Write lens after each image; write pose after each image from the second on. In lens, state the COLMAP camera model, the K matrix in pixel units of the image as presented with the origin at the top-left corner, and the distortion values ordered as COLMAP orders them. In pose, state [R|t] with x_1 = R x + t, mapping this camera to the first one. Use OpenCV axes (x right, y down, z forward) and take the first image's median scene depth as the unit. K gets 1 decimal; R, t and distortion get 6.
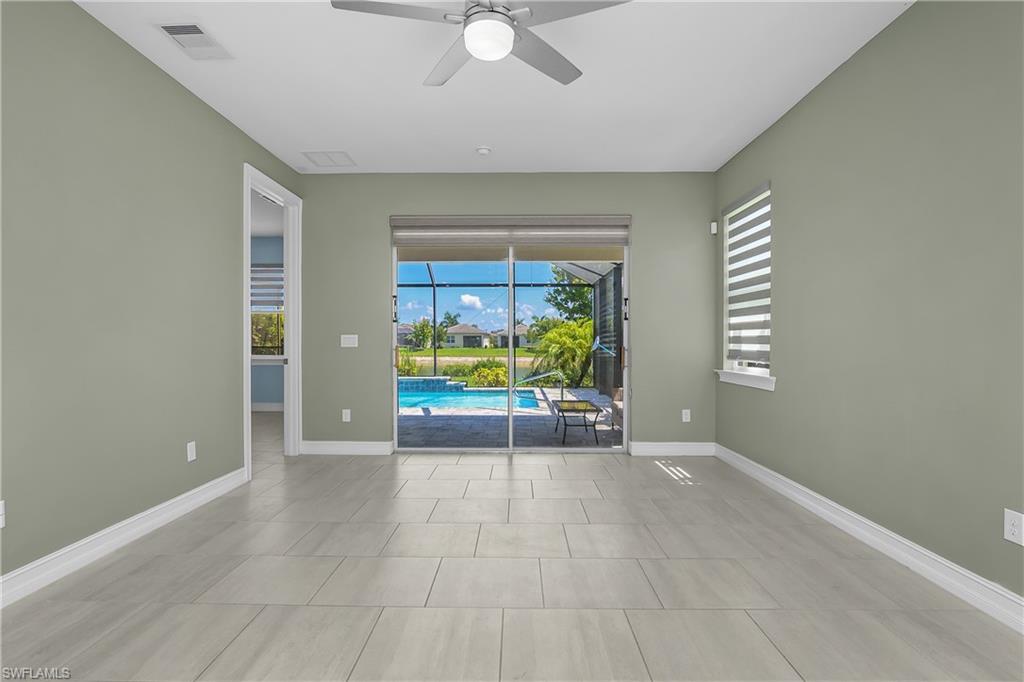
lens RADIAL K [[507.7, 0, 504.3], [0, 507.7, 341.9], [0, 0, 1]] dist [-0.021949, 0.004182]
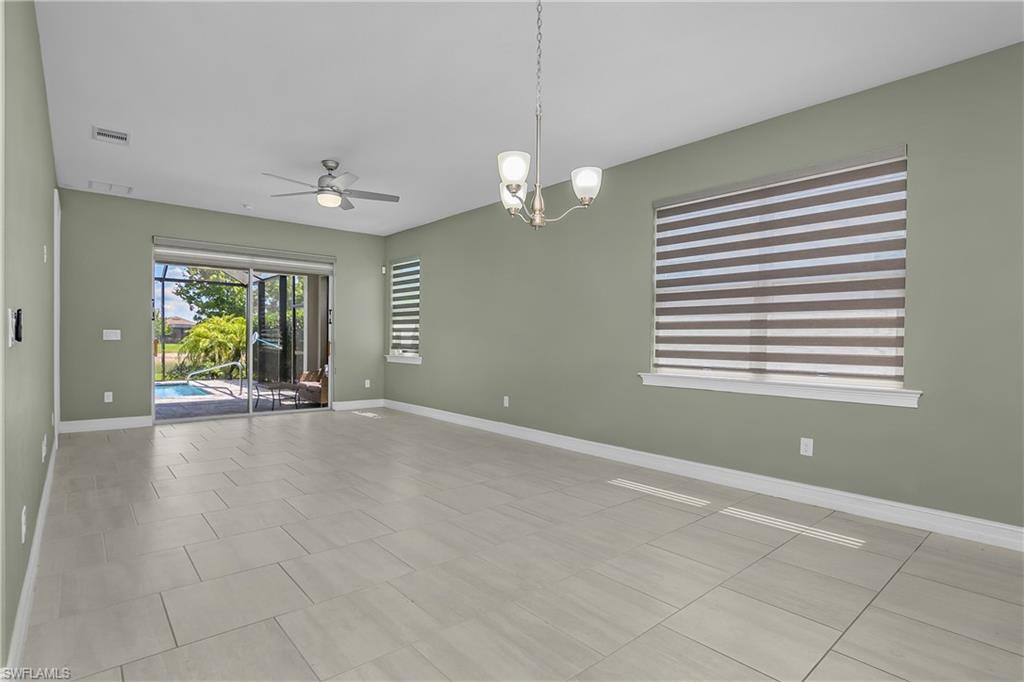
lens RADIAL K [[507.7, 0, 487.2], [0, 507.7, 345.6], [0, 0, 1]] dist [-0.021949, 0.004182]
pose [[0.757069, 0.000557, 0.653335, -0.411927], [-0.011058, 0.999867, 0.011961, -0.000608], [-0.653241, -0.016280, 0.756975, -0.485304]]
